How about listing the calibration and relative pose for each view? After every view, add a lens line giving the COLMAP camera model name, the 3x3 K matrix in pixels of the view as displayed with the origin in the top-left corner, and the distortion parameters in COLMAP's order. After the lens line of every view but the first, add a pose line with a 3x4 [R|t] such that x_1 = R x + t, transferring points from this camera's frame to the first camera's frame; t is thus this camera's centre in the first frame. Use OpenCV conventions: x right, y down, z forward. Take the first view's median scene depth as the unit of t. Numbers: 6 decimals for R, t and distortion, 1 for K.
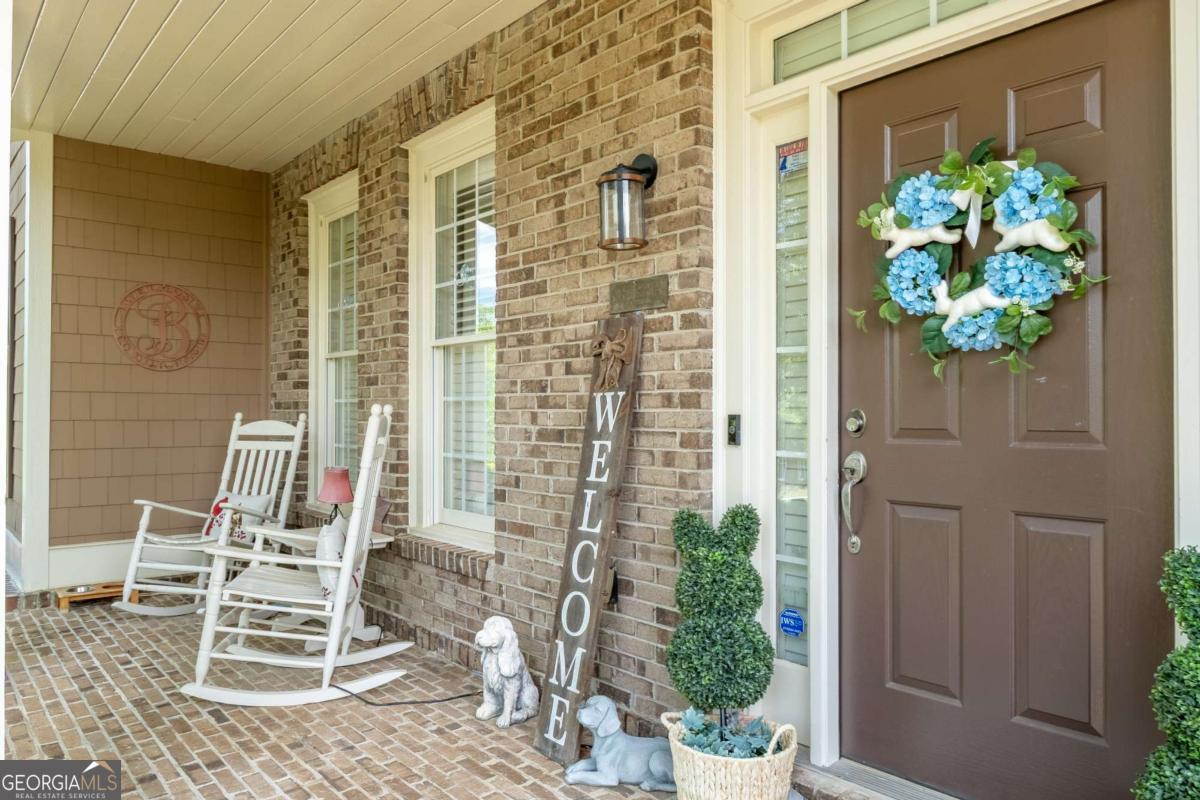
lens RADIAL K [[837.7, 0, 598.5], [0, 837.7, 400.1], [0, 0, 1]] dist [-0.000458, 0.002723]
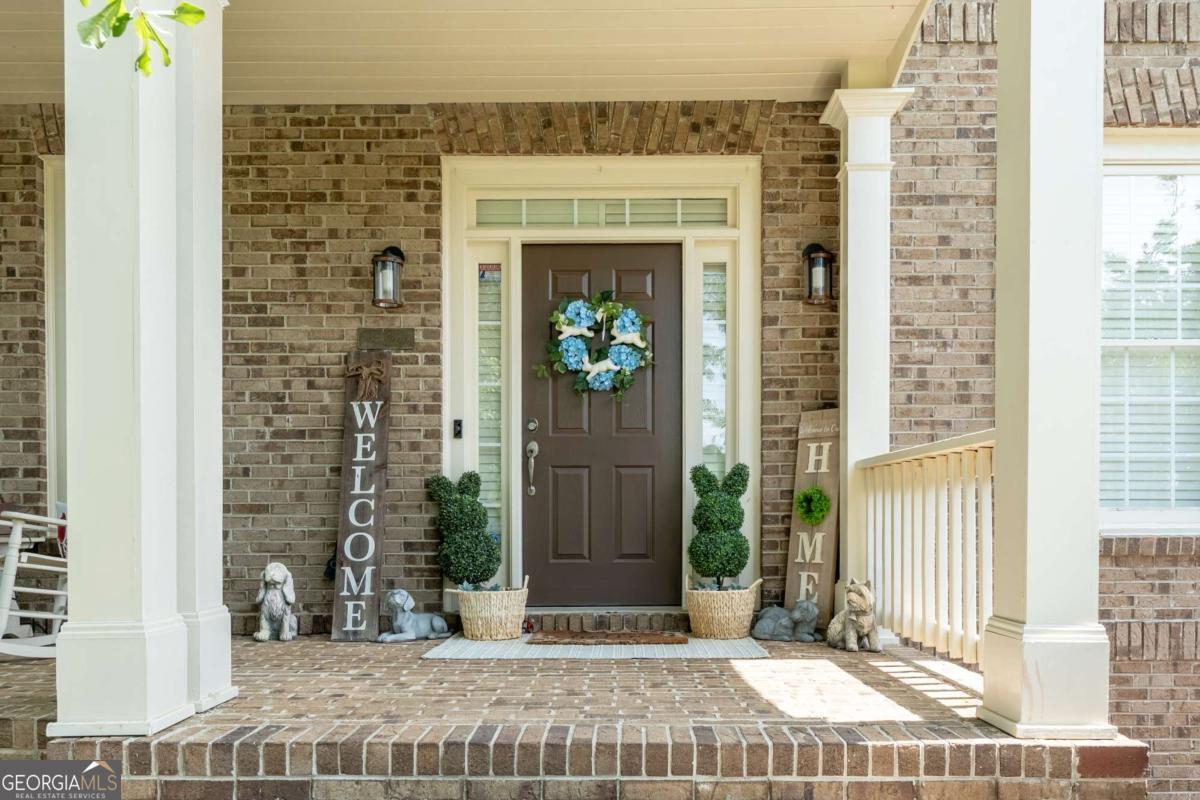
lens RADIAL K [[837.7, 0, 642.1], [0, 837.7, 511.4], [0, 0, 1]] dist [-0.000458, 0.002723]
pose [[0.648369, -0.002531, 0.761322, -0.820928], [-0.009106, 0.999897, 0.011079, 0.168123], [-0.761272, -0.014116, 0.648279, -0.340397]]
